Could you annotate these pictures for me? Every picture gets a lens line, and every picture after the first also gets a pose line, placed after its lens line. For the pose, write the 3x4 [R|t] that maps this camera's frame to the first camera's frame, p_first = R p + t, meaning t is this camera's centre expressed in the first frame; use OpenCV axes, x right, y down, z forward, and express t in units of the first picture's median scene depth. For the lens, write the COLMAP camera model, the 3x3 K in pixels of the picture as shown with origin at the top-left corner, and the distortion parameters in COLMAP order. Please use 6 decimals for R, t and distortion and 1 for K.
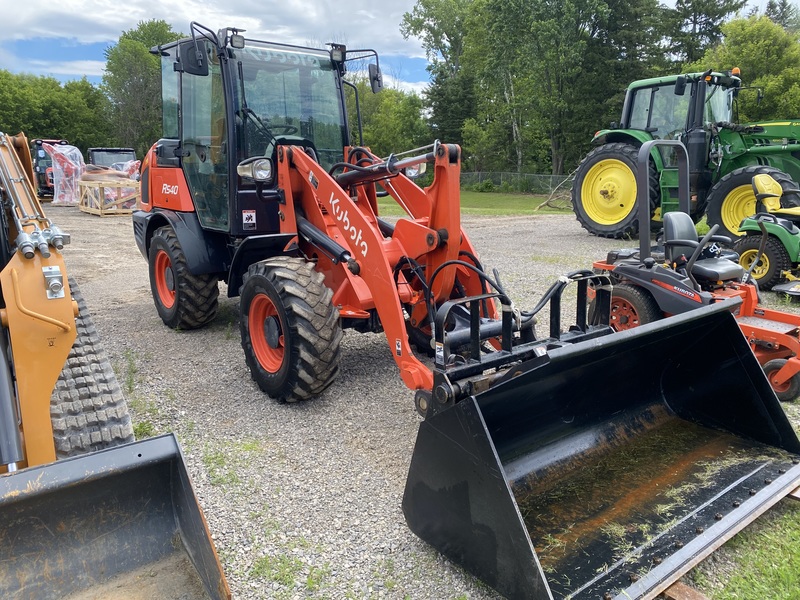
lens RADIAL K [[618.7, 0, 400.0], [0, 618.7, 300.0], [0, 0, 1]] dist [-0.007547, -0.009061]
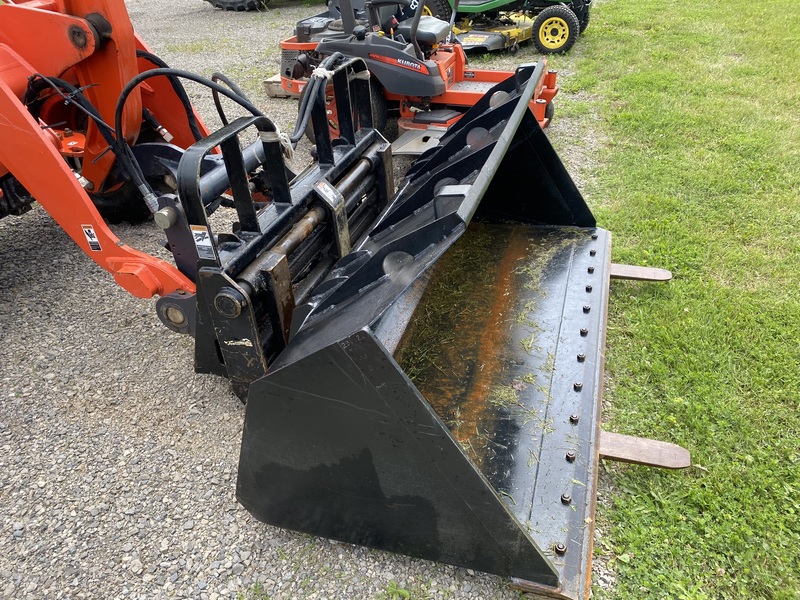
lens RADIAL K [[602.6, 0, 402.9], [0, 602.6, 314.6], [0, 0, 1]] dist [0.004346, -0.003916]
pose [[0.804491, -0.356055, 0.475414, -0.072930], [0.166778, 0.903620, 0.394533, -0.041861], [-0.570069, -0.238110, 0.786337, 0.390928]]
